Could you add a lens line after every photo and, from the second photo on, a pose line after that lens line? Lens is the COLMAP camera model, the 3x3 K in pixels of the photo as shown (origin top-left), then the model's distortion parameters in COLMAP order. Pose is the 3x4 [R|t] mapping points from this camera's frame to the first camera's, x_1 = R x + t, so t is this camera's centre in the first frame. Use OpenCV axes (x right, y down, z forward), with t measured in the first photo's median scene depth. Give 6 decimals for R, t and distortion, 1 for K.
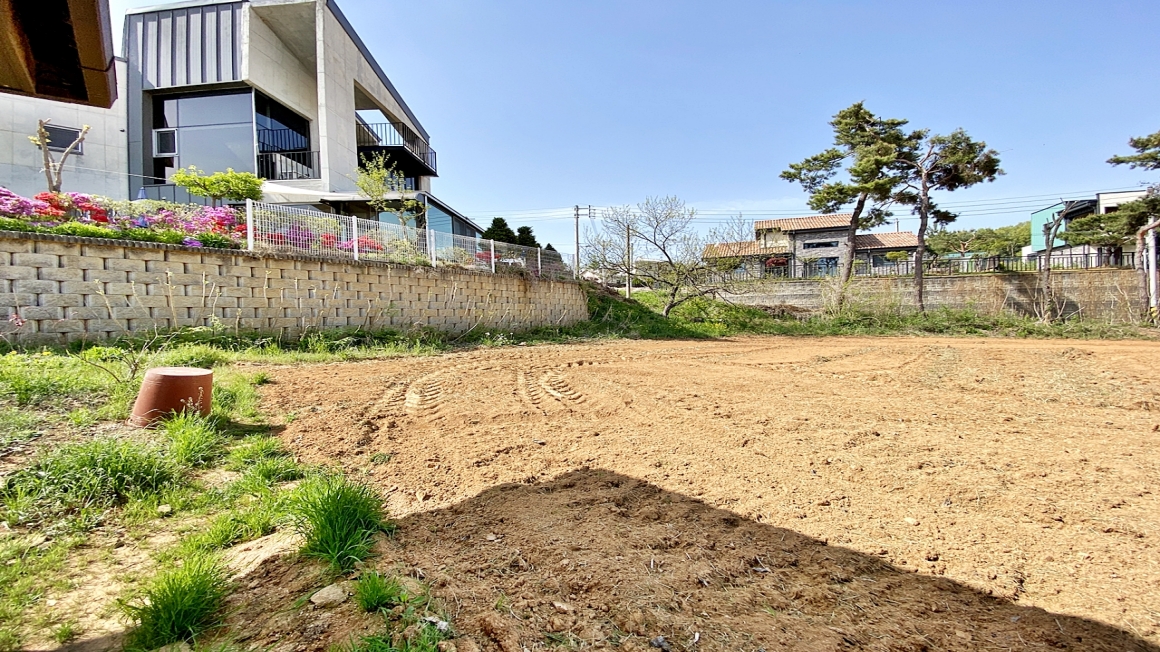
lens RADIAL K [[477.2, 0, 581.8], [0, 477.2, 323.4], [0, 0, 1]] dist [0.050795, -0.037930]
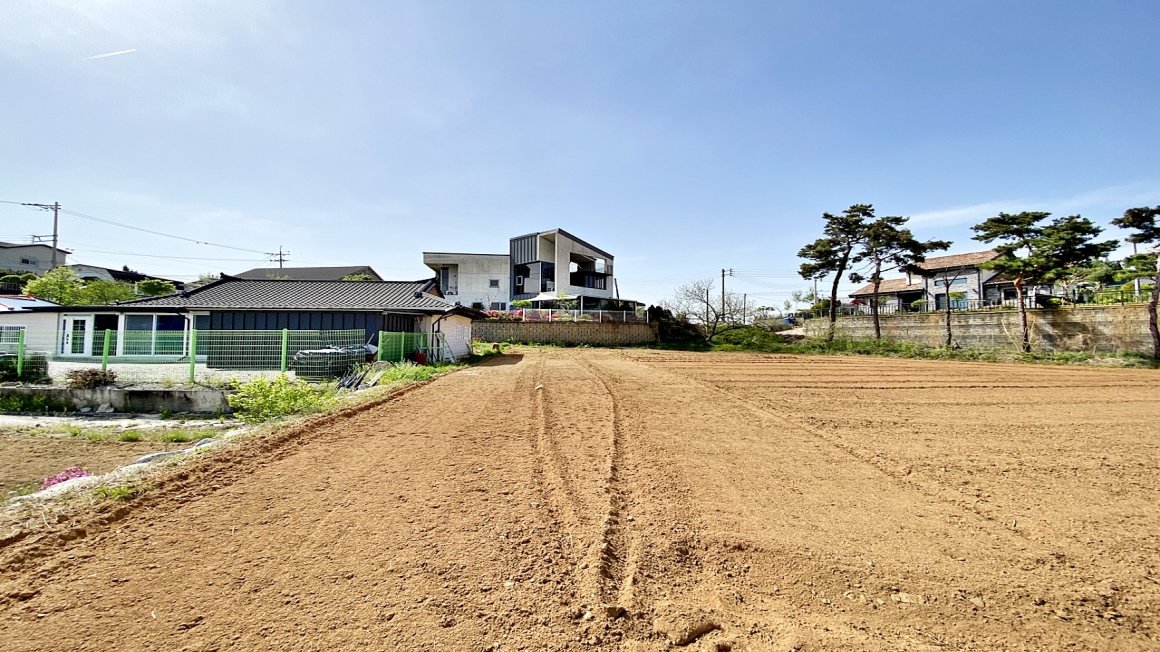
lens RADIAL K [[451.9, 0, 578.9], [0, 451.9, 322.9], [0, 0, 1]] dist [-0.024068, -0.000037]
pose [[0.780730, -0.004145, -0.624855, 0.745830], [-0.025676, 0.998921, -0.038709, 0.000117], [0.624341, 0.046265, 0.779781, -0.609632]]
